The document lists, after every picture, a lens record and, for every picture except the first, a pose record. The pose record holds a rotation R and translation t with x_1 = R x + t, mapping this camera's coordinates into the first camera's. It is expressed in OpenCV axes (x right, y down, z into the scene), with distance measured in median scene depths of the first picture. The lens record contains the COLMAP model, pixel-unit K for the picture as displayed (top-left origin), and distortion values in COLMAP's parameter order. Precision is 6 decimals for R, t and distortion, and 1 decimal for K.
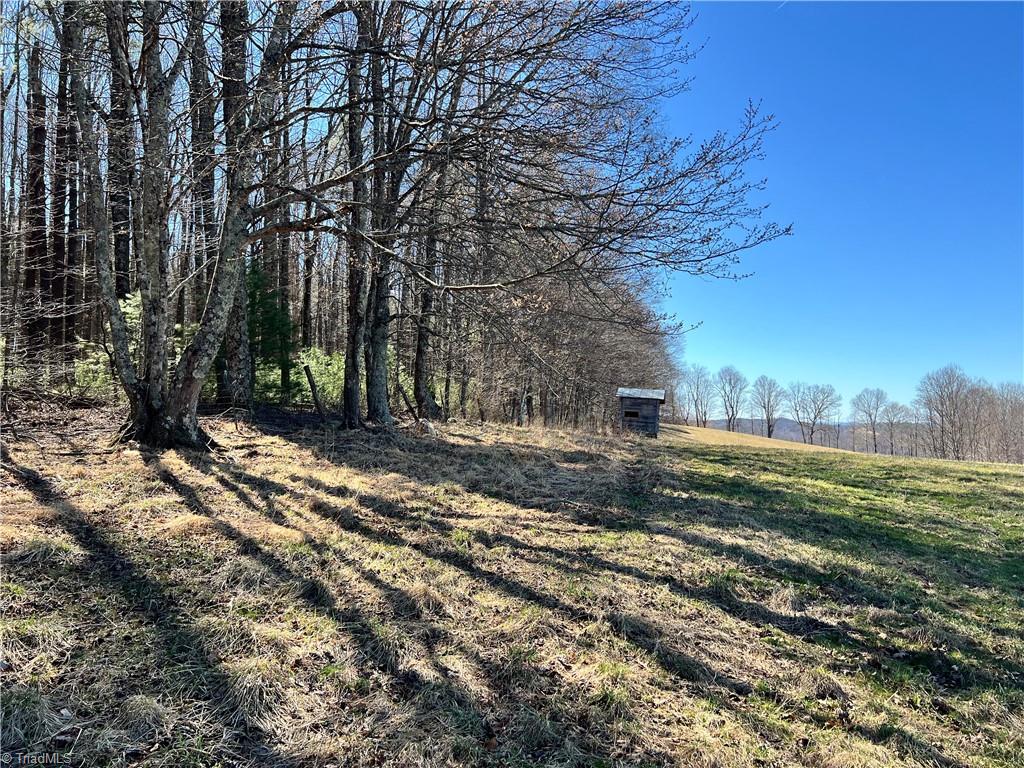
lens RADIAL K [[770.6, 0, 507.9], [0, 770.6, 387.8], [0, 0, 1]] dist [0.049361, -0.059901]
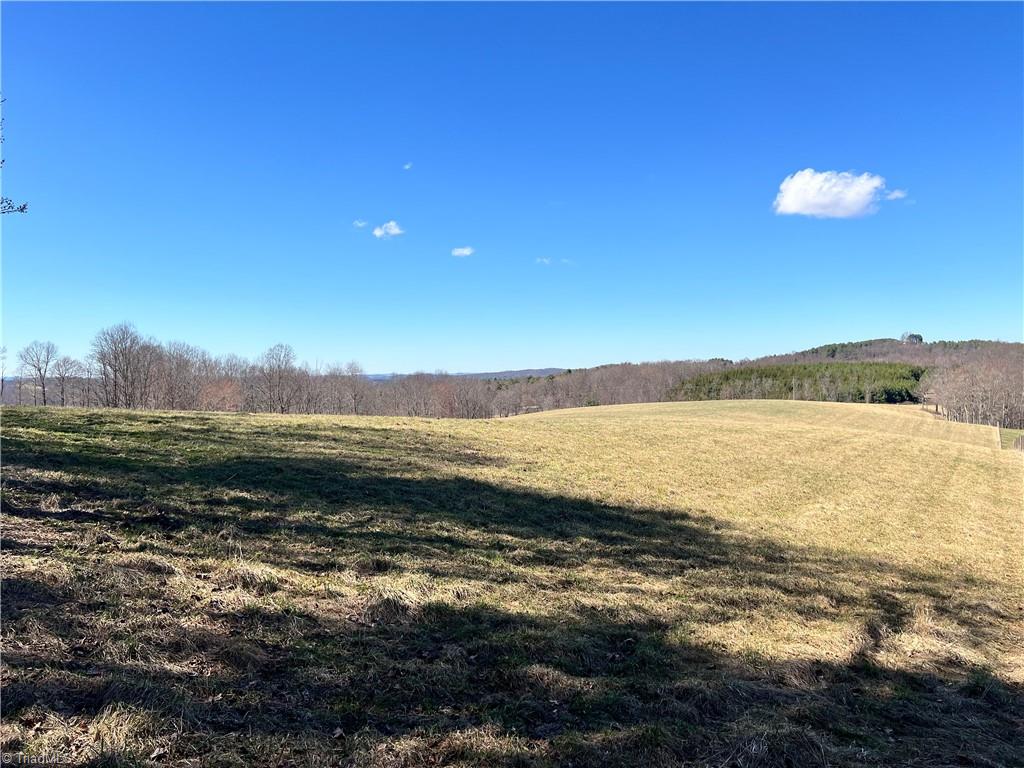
lens RADIAL K [[773.8, 0, 506.9], [0, 773.8, 387.1], [0, 0, 1]] dist [0.074402, -0.084610]
pose [[0.561461, -0.008691, 0.827457, -0.184977], [-0.038587, 0.998582, 0.036671, -0.008514], [-0.826603, -0.052518, 0.560330, -0.236648]]
